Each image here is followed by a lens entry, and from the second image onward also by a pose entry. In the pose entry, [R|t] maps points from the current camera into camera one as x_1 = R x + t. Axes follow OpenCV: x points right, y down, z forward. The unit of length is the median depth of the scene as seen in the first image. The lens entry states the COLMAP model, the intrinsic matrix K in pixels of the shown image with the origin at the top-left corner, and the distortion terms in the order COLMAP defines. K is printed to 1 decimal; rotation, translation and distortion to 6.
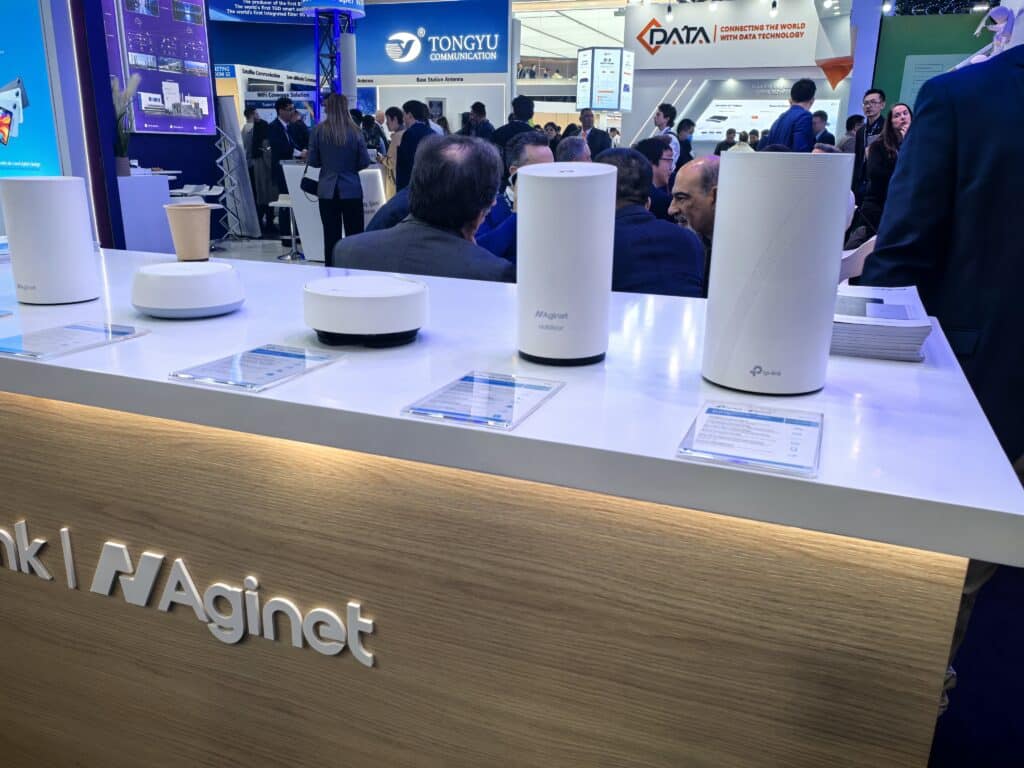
lens RADIAL K [[809.8, 0, 515.4], [0, 809.8, 380.1], [0, 0, 1]] dist [0.065780, -0.033841]
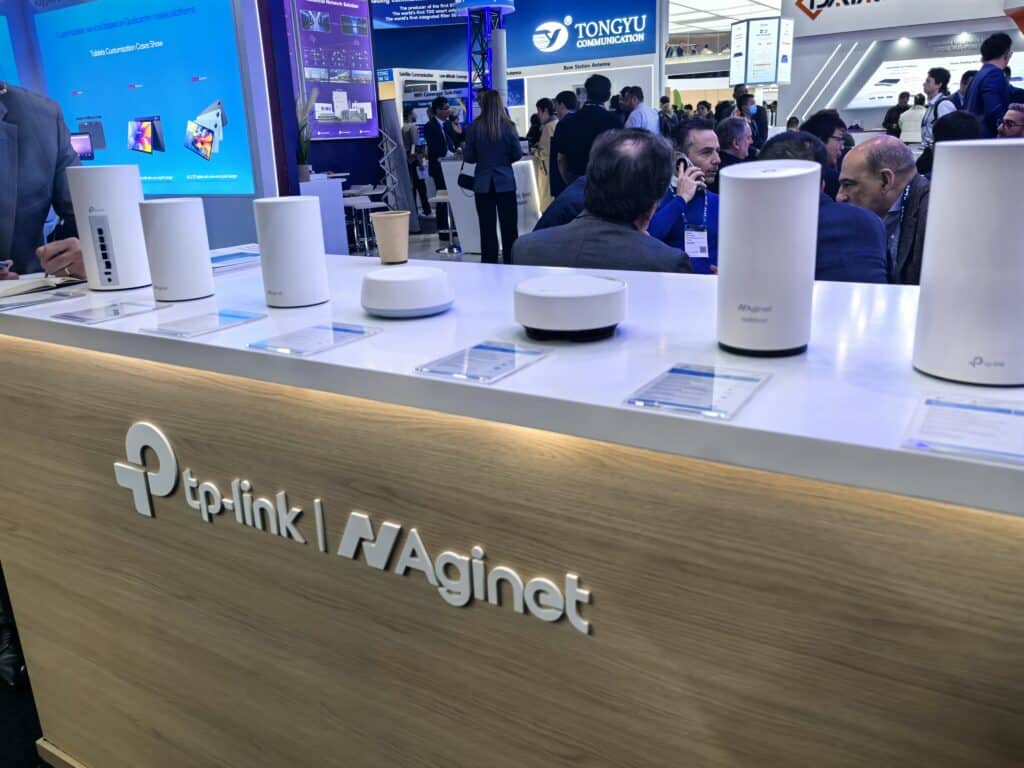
lens RADIAL K [[809.8, 0, 498.8], [0, 809.8, 366.9], [0, 0, 1]] dist [0.065780, -0.033841]
pose [[0.980488, -0.006517, -0.196471, -0.065189], [0.006860, 0.999976, 0.001066, -0.008164], [0.196460, -0.002393, 0.980509, -0.083048]]
